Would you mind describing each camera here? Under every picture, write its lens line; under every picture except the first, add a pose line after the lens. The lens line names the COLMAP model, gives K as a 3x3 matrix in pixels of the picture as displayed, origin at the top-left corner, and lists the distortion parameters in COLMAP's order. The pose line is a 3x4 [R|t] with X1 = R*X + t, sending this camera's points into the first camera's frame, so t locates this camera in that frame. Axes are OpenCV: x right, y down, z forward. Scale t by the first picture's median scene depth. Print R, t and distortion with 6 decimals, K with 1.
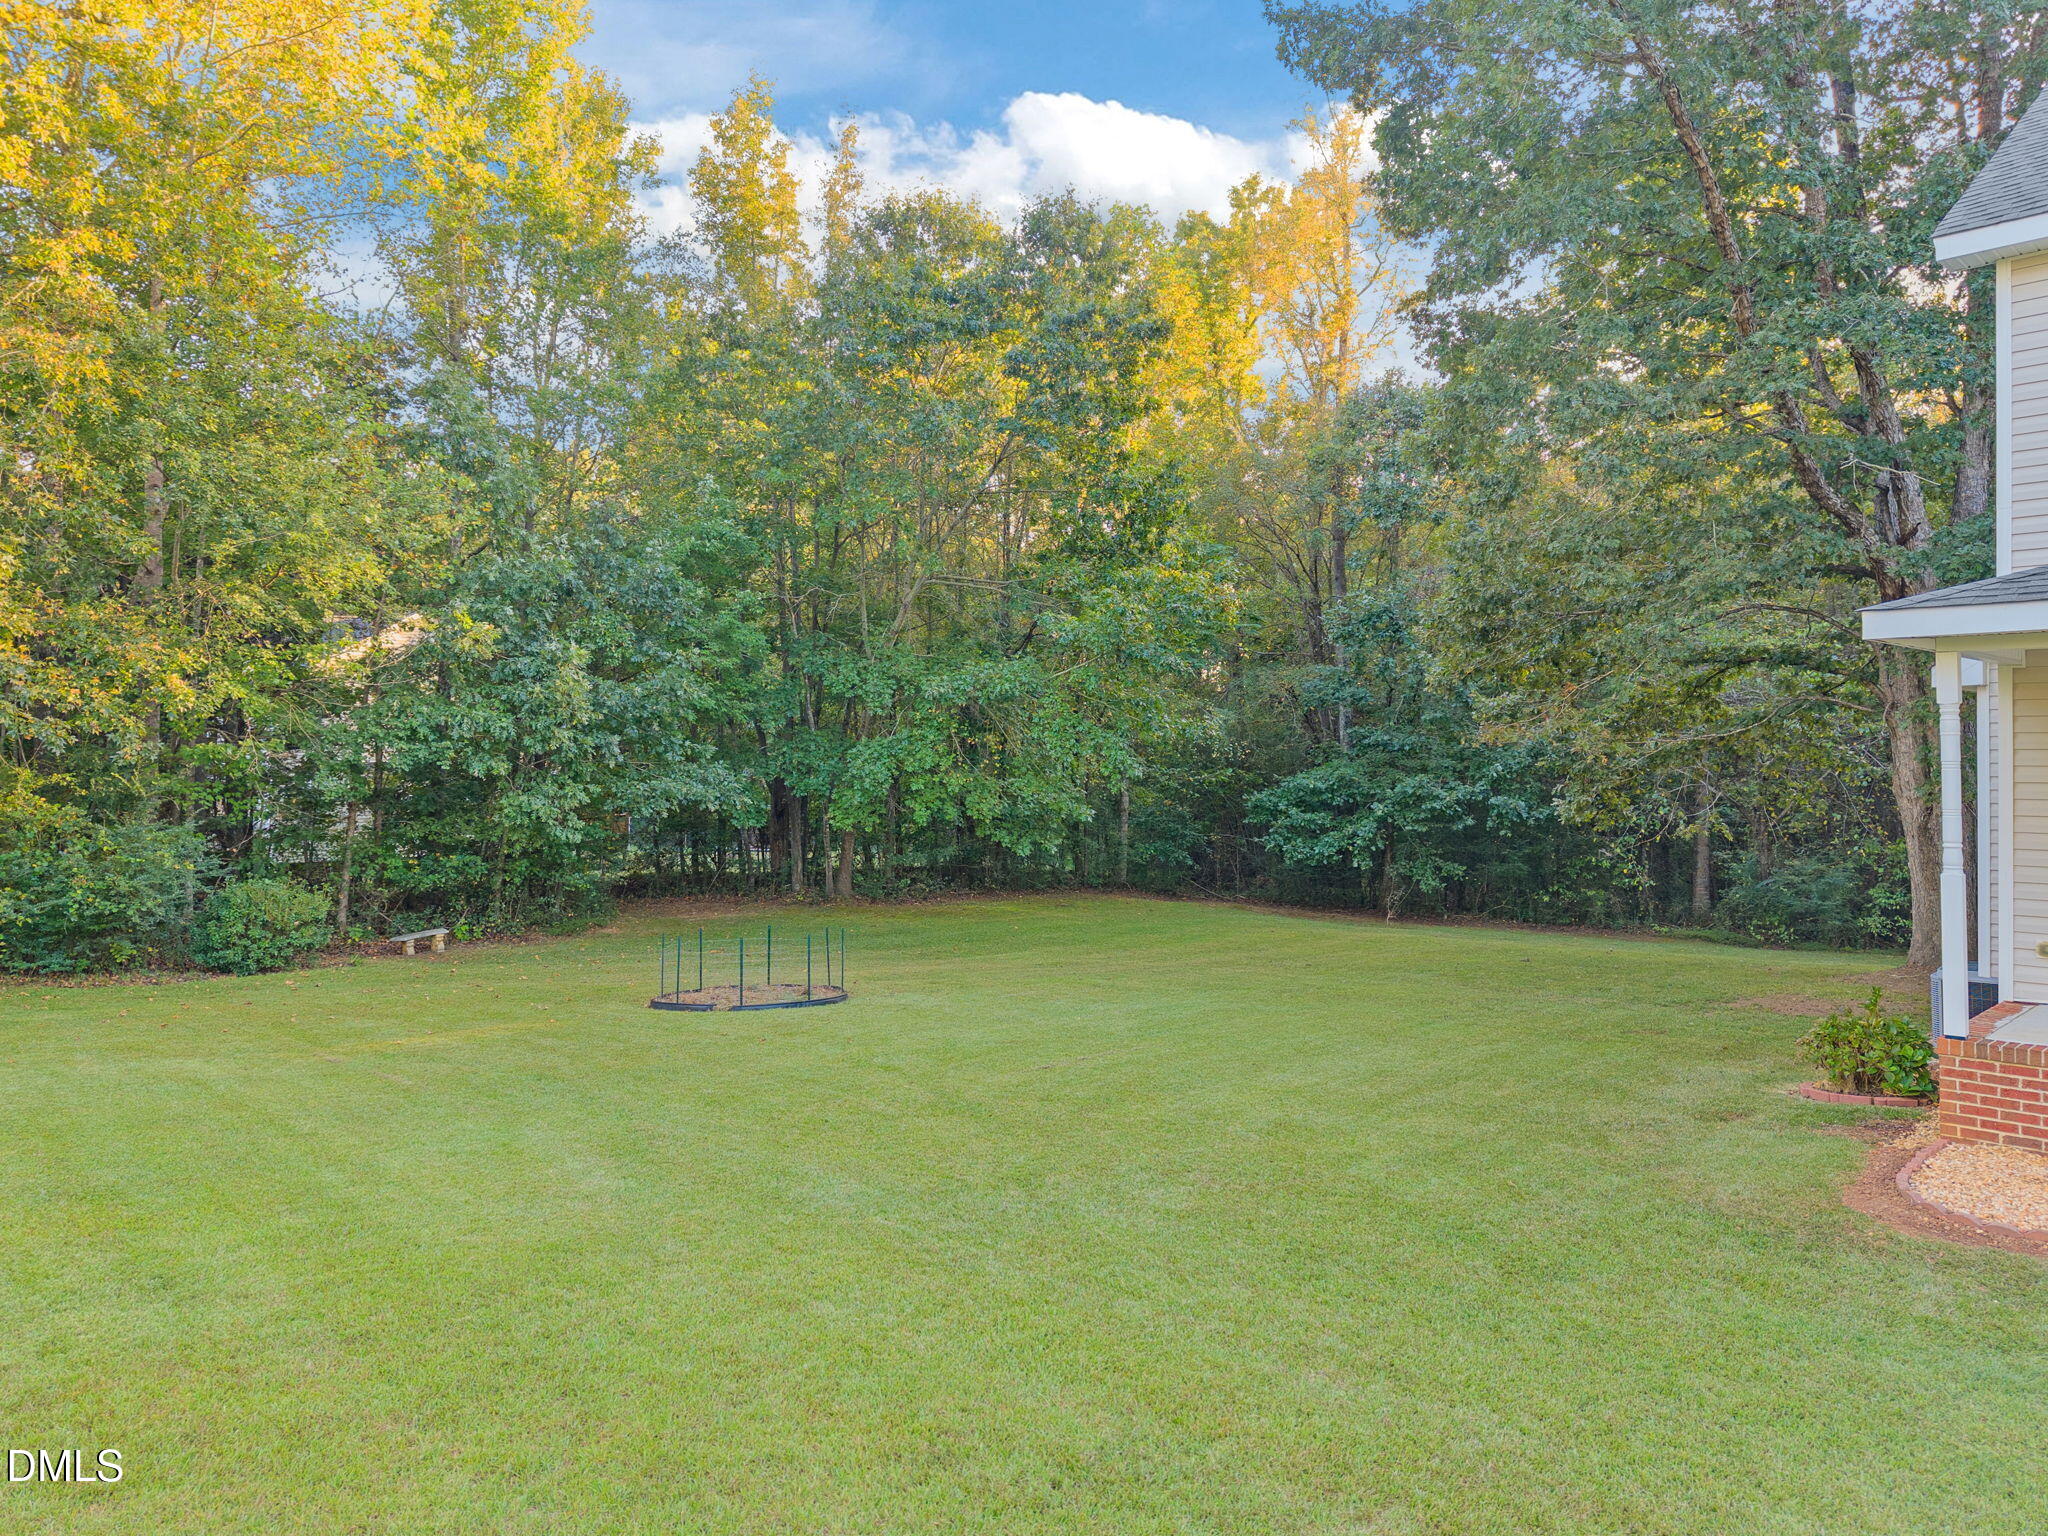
lens RADIAL K [[1372.4, 0, 1016.9], [0, 1372.4, 759.2], [0, 0, 1]] dist [0.050807, -0.053669]
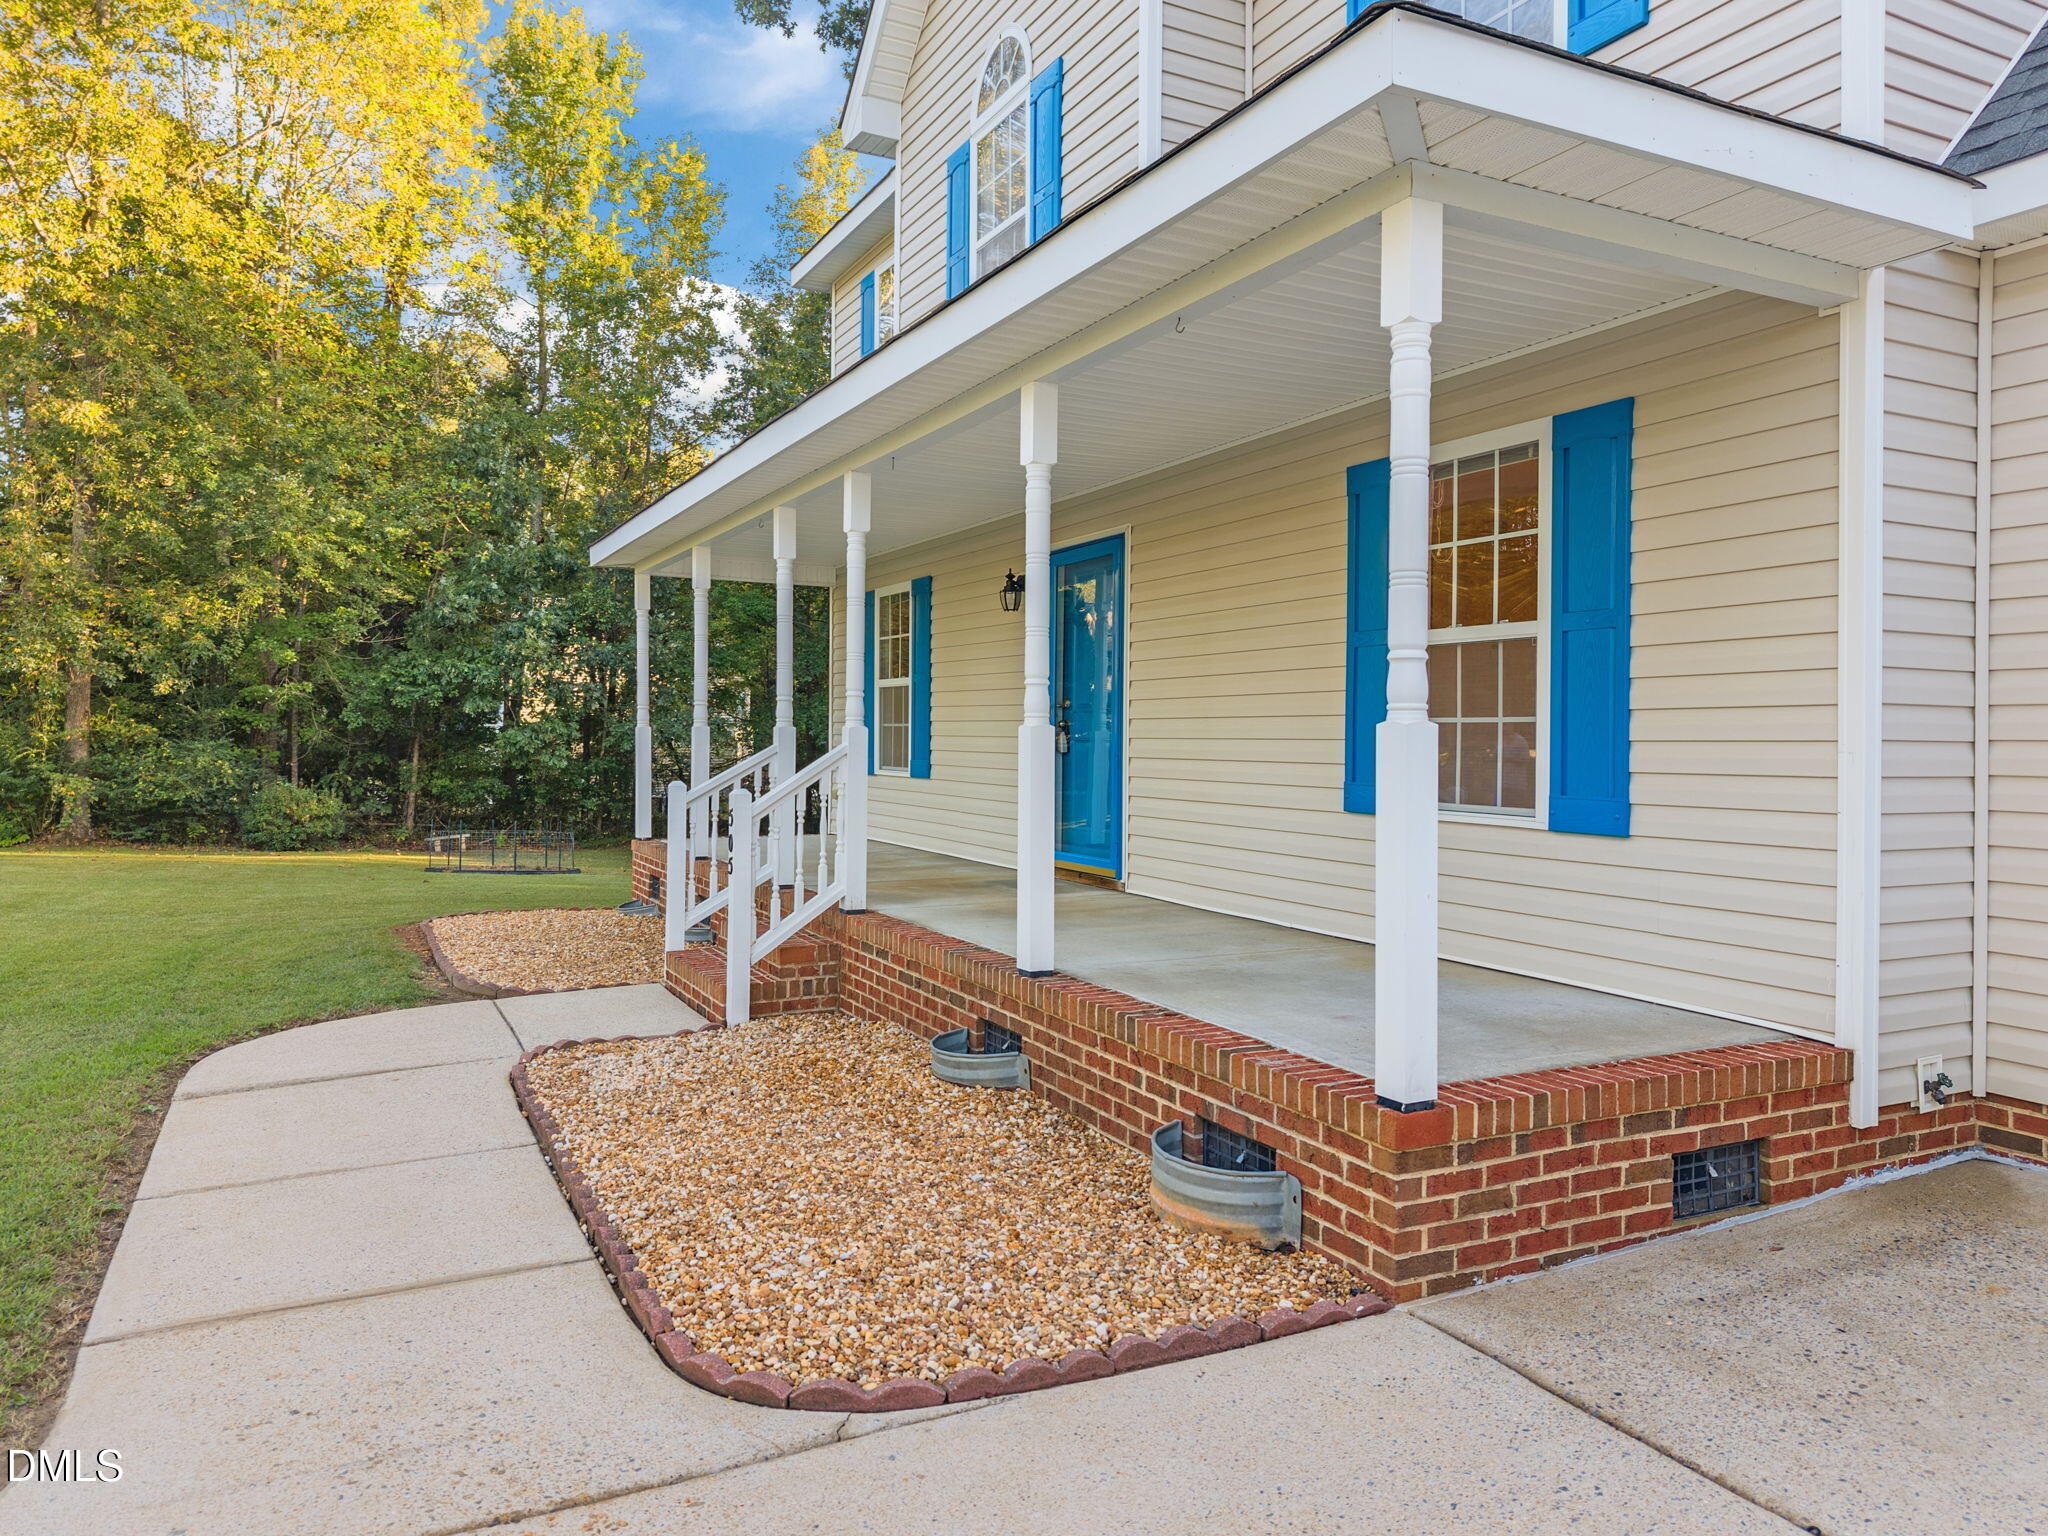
lens RADIAL K [[1372.4, 0, 1016.9], [0, 1372.4, 759.2], [0, 0, 1]] dist [0.050807, -0.053669]
pose [[0.954435, 0.015795, -0.298002, 0.349705], [-0.011780, 0.999814, 0.015265, 0.020844], [0.298188, -0.011058, 0.954443, -0.060897]]
